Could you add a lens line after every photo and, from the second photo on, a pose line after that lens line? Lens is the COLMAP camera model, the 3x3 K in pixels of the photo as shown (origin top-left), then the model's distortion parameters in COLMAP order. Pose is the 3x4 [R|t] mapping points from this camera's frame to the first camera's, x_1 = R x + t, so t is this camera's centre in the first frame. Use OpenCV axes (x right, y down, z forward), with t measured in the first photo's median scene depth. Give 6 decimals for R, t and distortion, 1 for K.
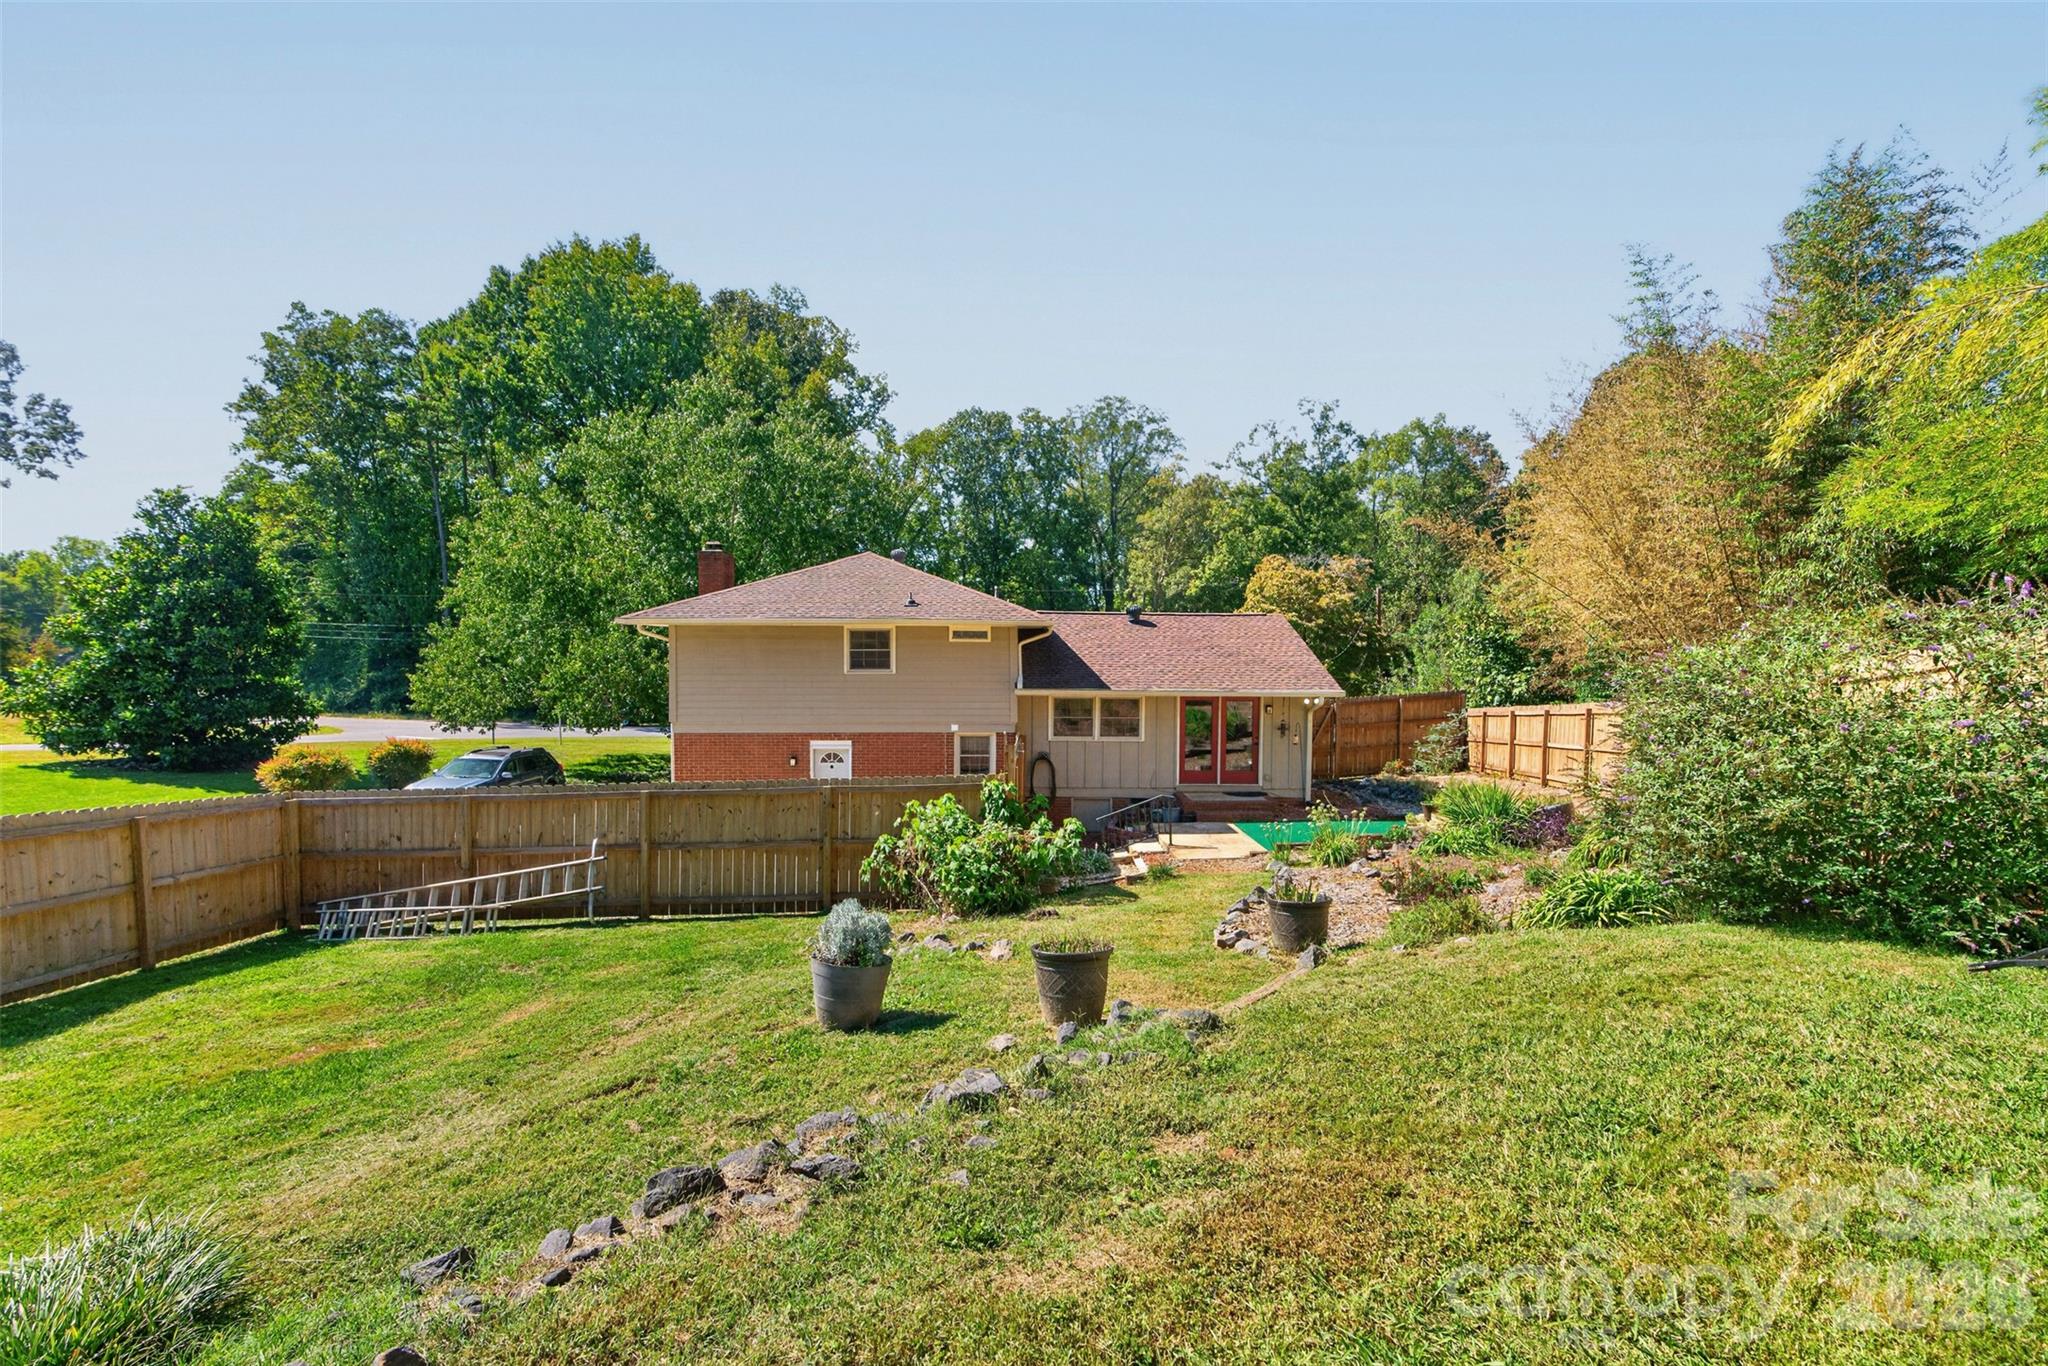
lens RADIAL K [[914.8, 0, 1024.6], [0, 914.8, 687.6], [0, 0, 1]] dist [0.001789, 0.000314]
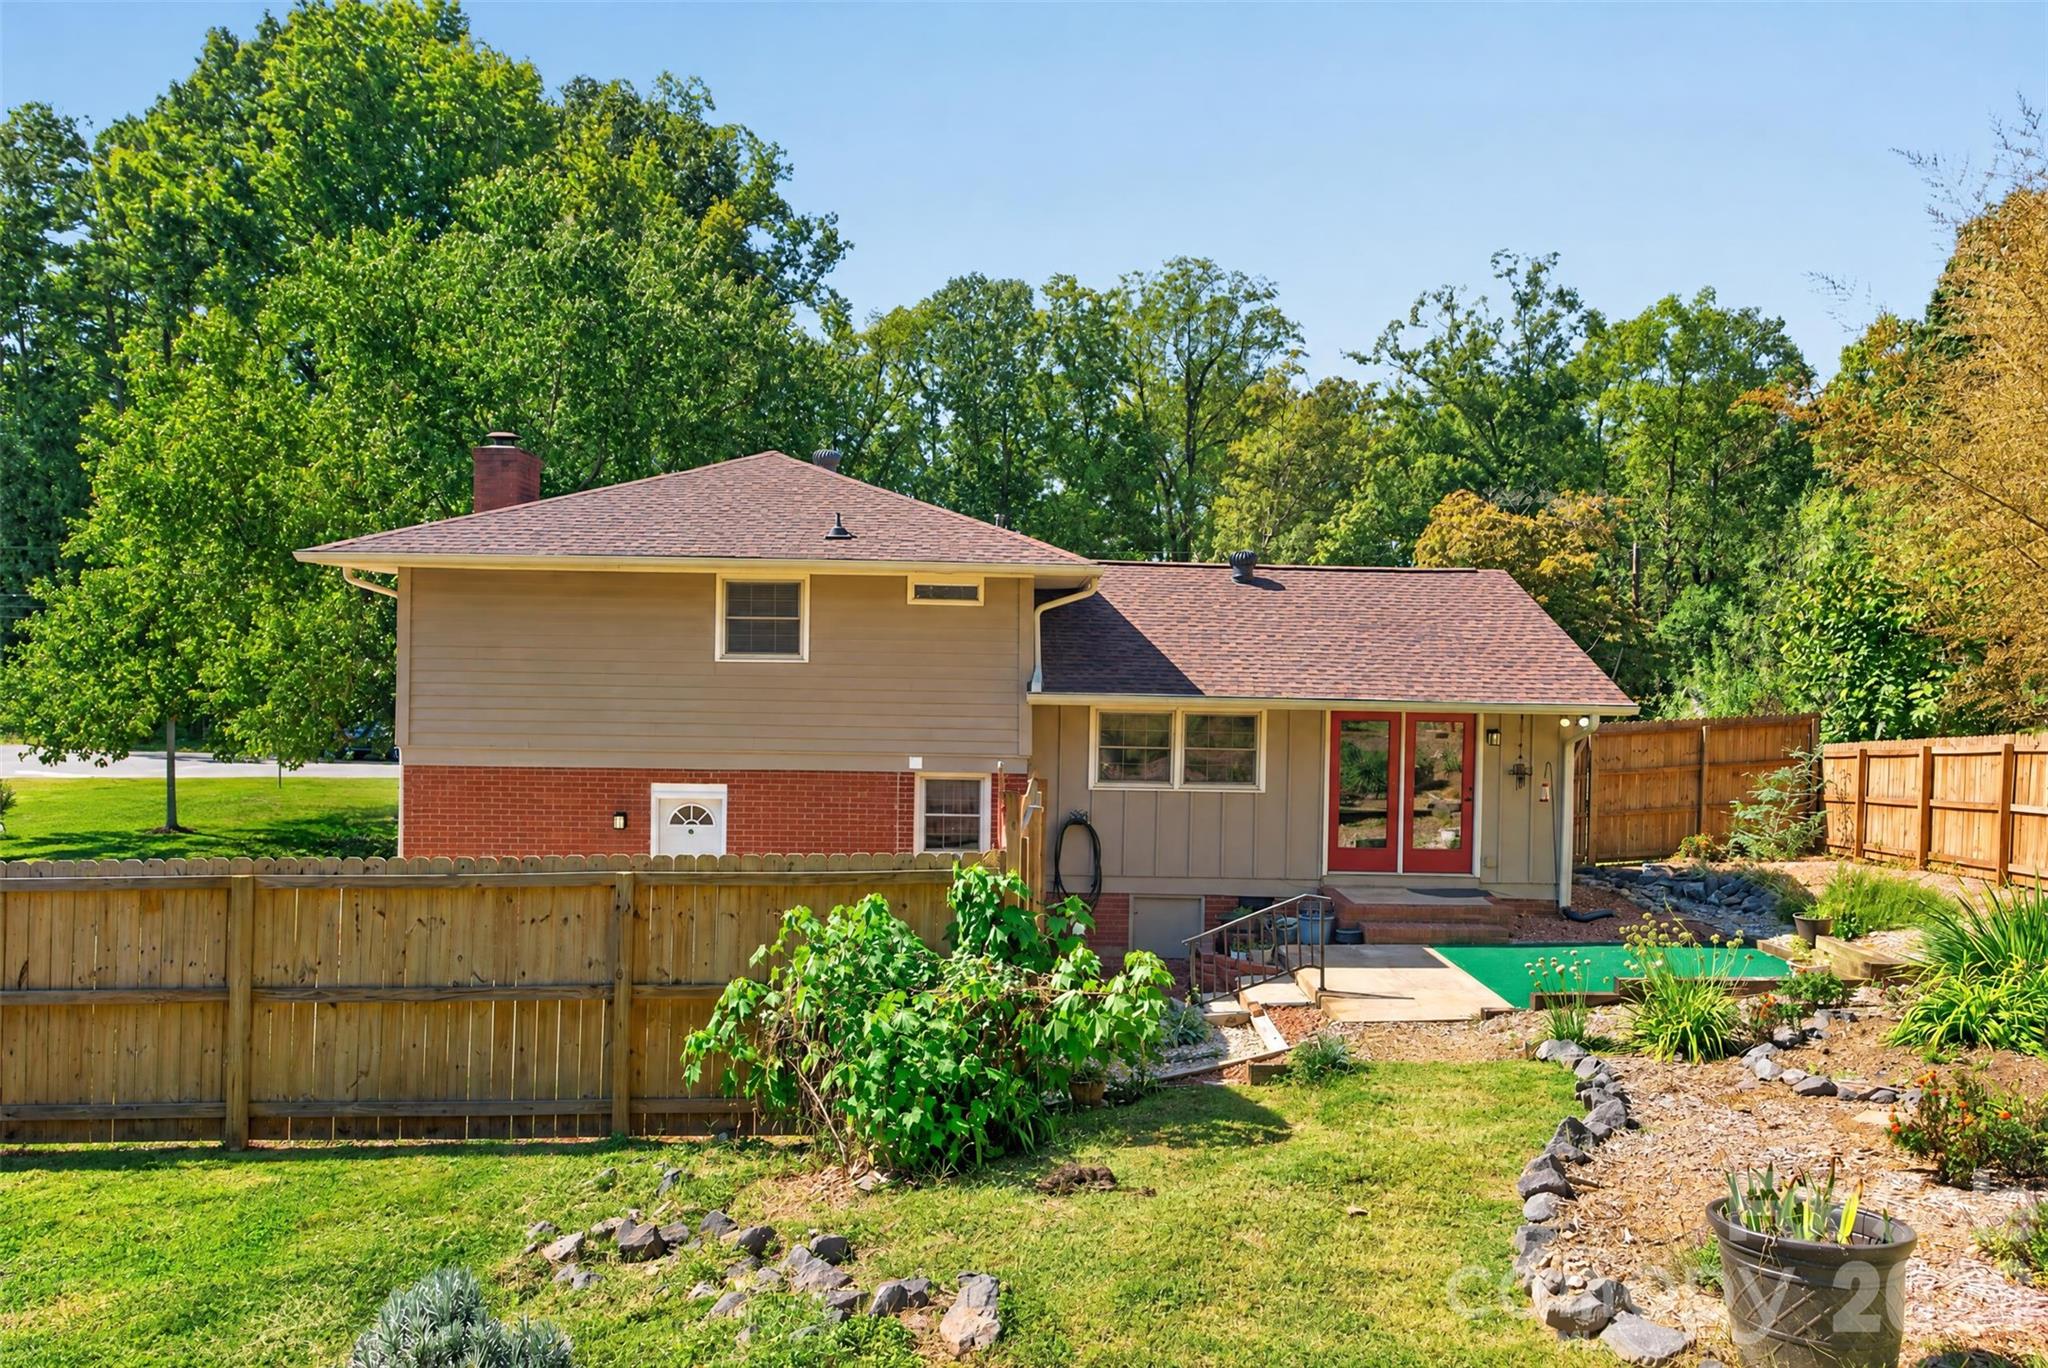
lens RADIAL K [[1392.3, 0, 1029.1], [0, 1392.3, 683.7], [0, 0, 1]] dist [-0.001575, 0.002316]
pose [[0.999830, 0.011875, -0.014078, 0.001059], [-0.012192, 0.999669, -0.022648, 0.009578], [0.013804, 0.022816, 0.999644, 0.111891]]
